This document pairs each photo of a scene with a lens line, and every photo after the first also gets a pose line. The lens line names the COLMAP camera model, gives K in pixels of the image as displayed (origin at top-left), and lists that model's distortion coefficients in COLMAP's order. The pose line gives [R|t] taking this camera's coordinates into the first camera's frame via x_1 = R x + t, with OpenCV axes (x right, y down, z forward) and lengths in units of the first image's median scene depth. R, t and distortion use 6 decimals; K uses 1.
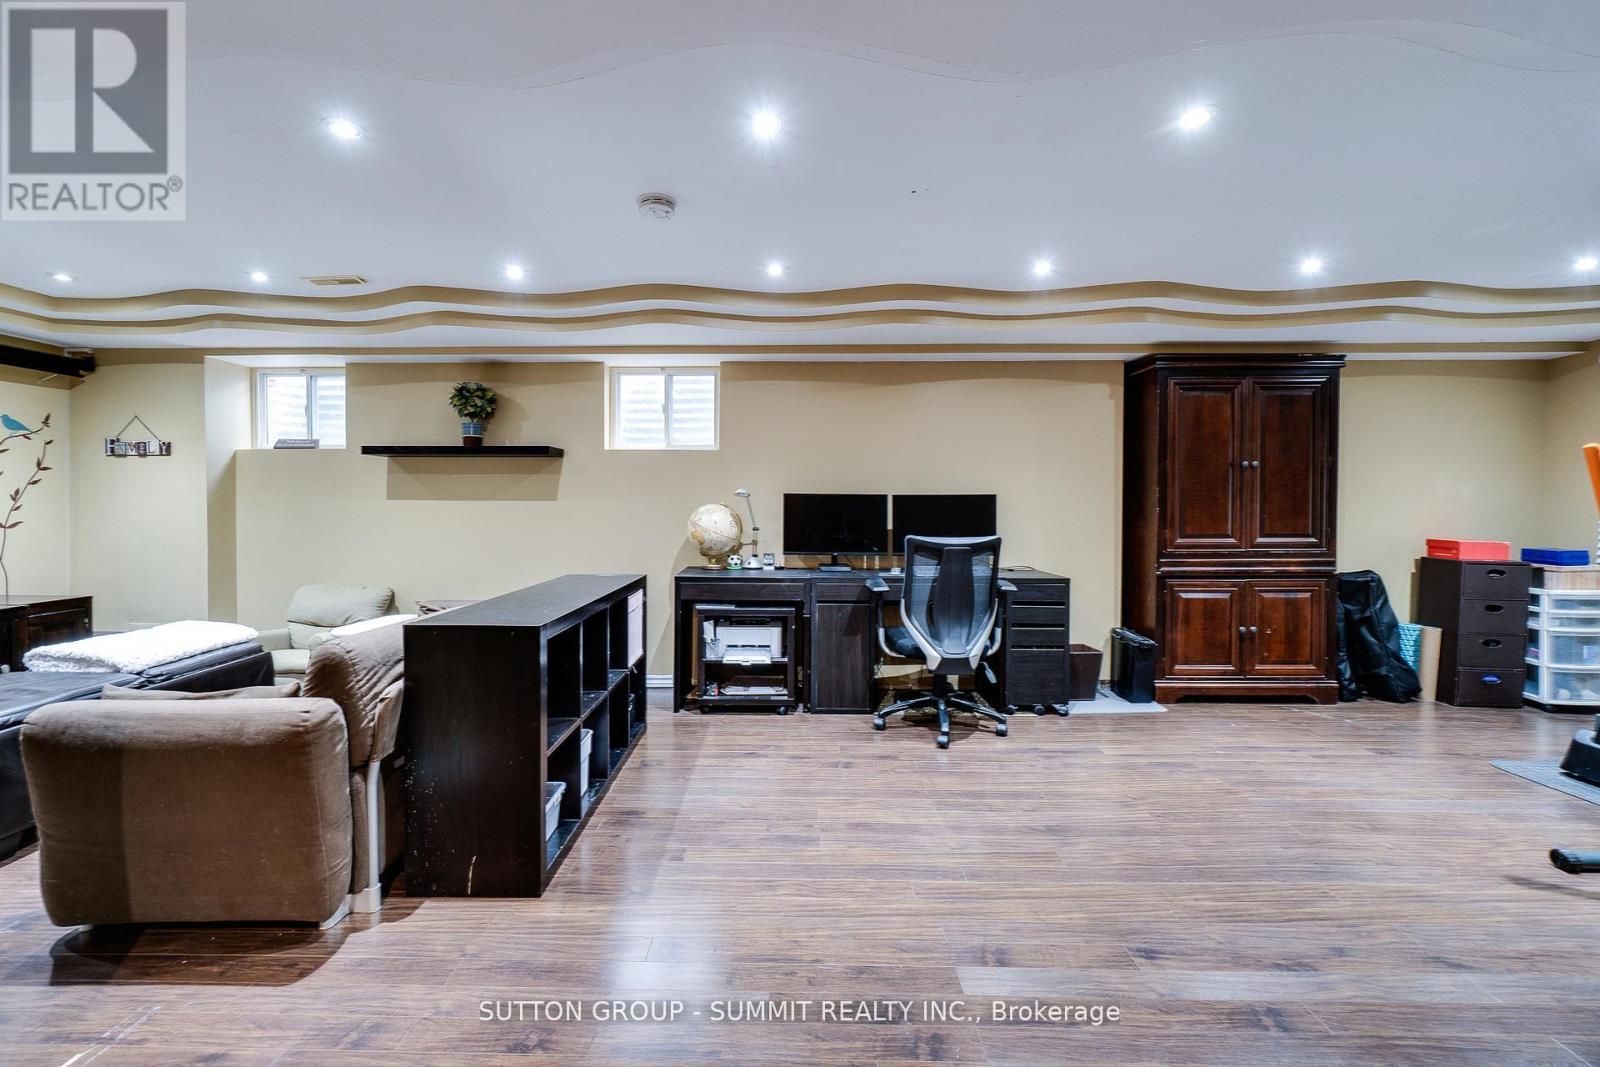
lens RADIAL K [[685.7, 0, 800.3], [0, 685.7, 527.6], [0, 0, 1]] dist [-0.002289, 0.001759]
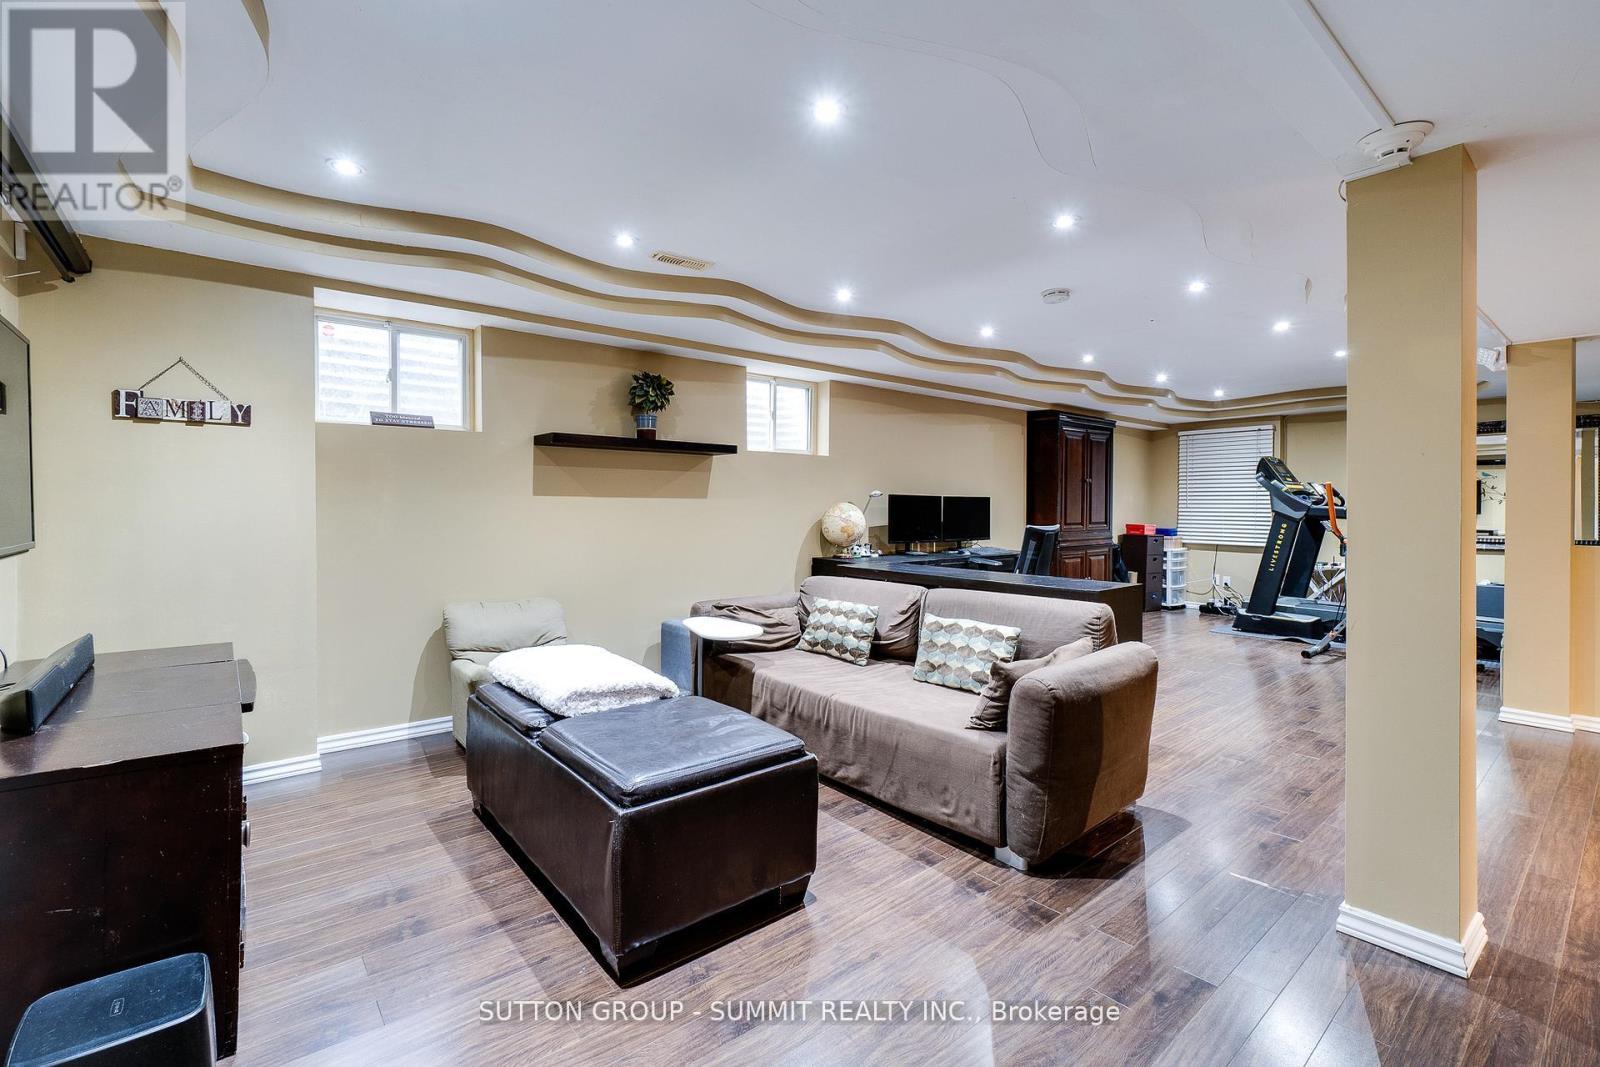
lens RADIAL K [[685.7, 0, 798.2], [0, 685.7, 522.6], [0, 0, 1]] dist [-0.002289, 0.001759]
pose [[0.773248, -0.013213, 0.633967, -0.916415], [0.011338, 0.999911, 0.007011, -0.009836], [-0.634003, 0.001767, 0.773329, 0.145503]]
